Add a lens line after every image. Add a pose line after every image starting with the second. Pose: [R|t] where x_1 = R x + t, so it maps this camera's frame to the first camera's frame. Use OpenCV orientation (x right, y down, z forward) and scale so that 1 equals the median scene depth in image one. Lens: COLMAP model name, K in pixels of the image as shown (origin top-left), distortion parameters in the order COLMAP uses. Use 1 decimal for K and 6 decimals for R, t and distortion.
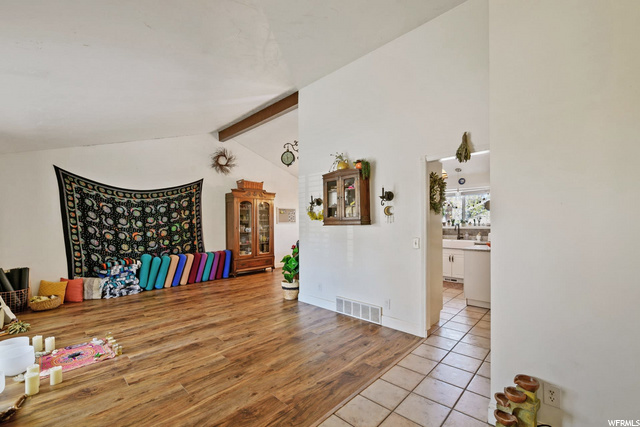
lens RADIAL K [[267.6, 0, 312.0], [0, 267.6, 226.7], [0, 0, 1]] dist [0.000092, -0.000253]
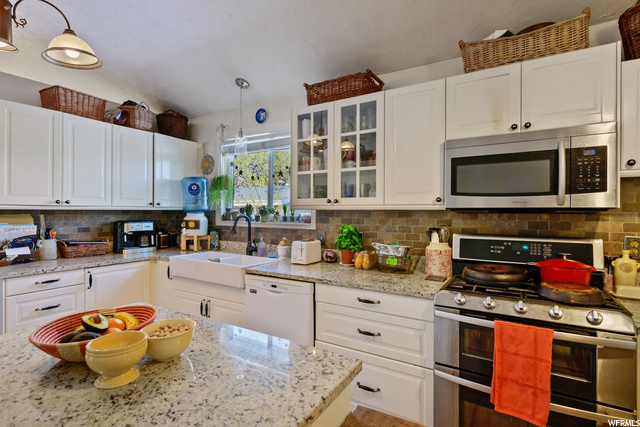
lens RADIAL K [[316.7, 0, 321.9], [0, 316.7, 212.5], [0, 0, 1]] dist [0.010460, -0.001867]
pose [[0.968256, 0.008931, 0.249801, 0.913314], [-0.007306, 0.999946, -0.007432, -0.023677], [-0.249854, 0.005371, 0.968269, 0.847477]]
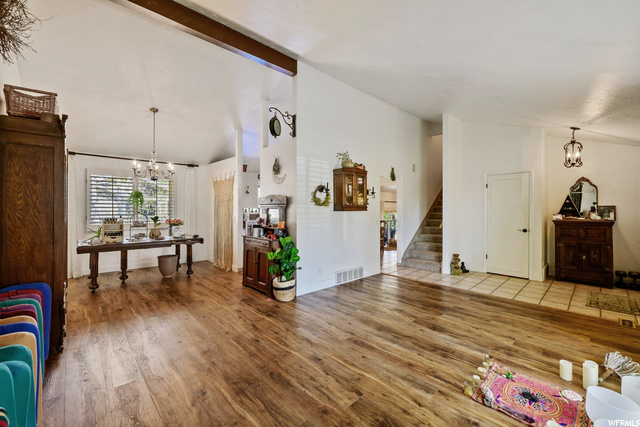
lens RADIAL K [[267.6, 0, 322.6], [0, 267.6, 211.3], [0, 0, 1]] dist [0.000092, -0.000253]
pose [[0.034455, 0.001031, 0.999406, -1.202676], [0.008706, 0.999961, -0.001332, -0.003205], [-0.999368, 0.008746, 0.034444, 1.135342]]
